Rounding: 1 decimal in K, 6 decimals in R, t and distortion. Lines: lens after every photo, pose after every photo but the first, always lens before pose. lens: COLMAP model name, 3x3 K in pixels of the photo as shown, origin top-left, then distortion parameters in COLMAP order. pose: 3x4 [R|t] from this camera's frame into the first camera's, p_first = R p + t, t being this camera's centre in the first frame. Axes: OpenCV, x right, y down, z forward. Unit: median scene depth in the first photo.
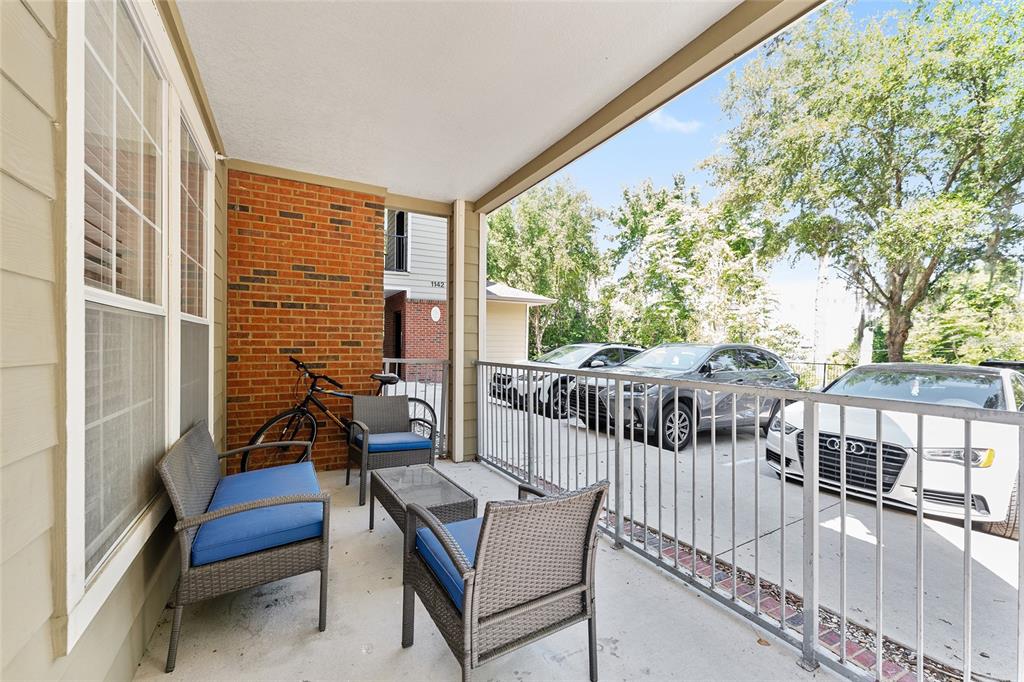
lens RADIAL K [[414.2, 0, 500.9], [0, 414.2, 341.0], [0, 0, 1]] dist [-0.000047, -0.000283]
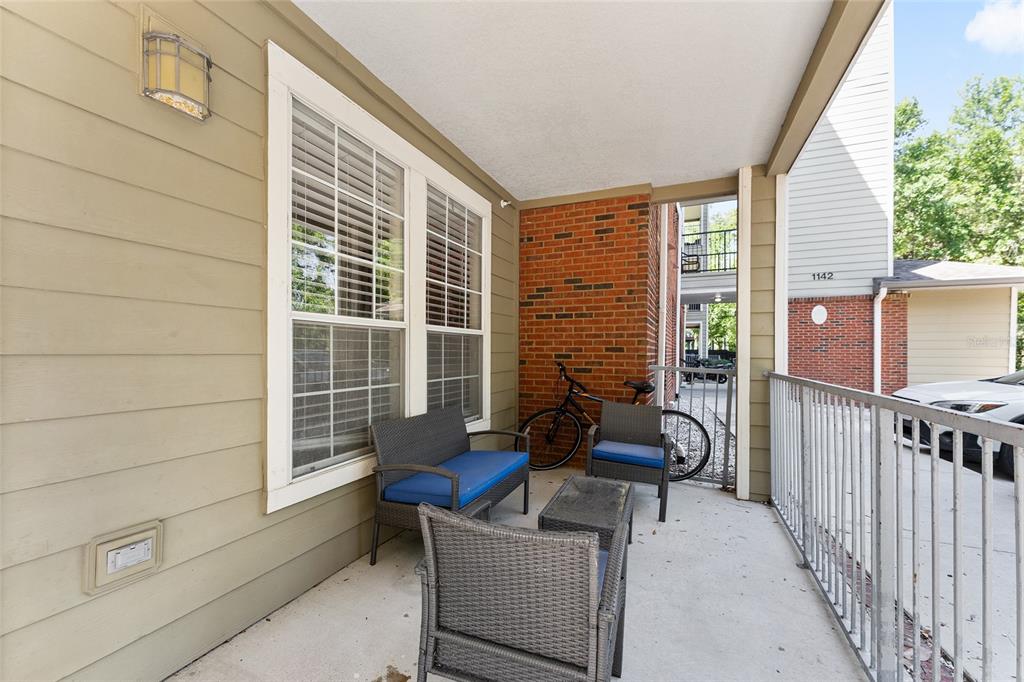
lens RADIAL K [[414.2, 0, 504.0], [0, 414.2, 349.3], [0, 0, 1]] dist [-0.000047, -0.000283]
pose [[0.617932, -0.007694, -0.786194, 0.266760], [0.002564, 0.999967, -0.007770, 0.012594], [0.786227, 0.002786, 0.617931, 0.173676]]
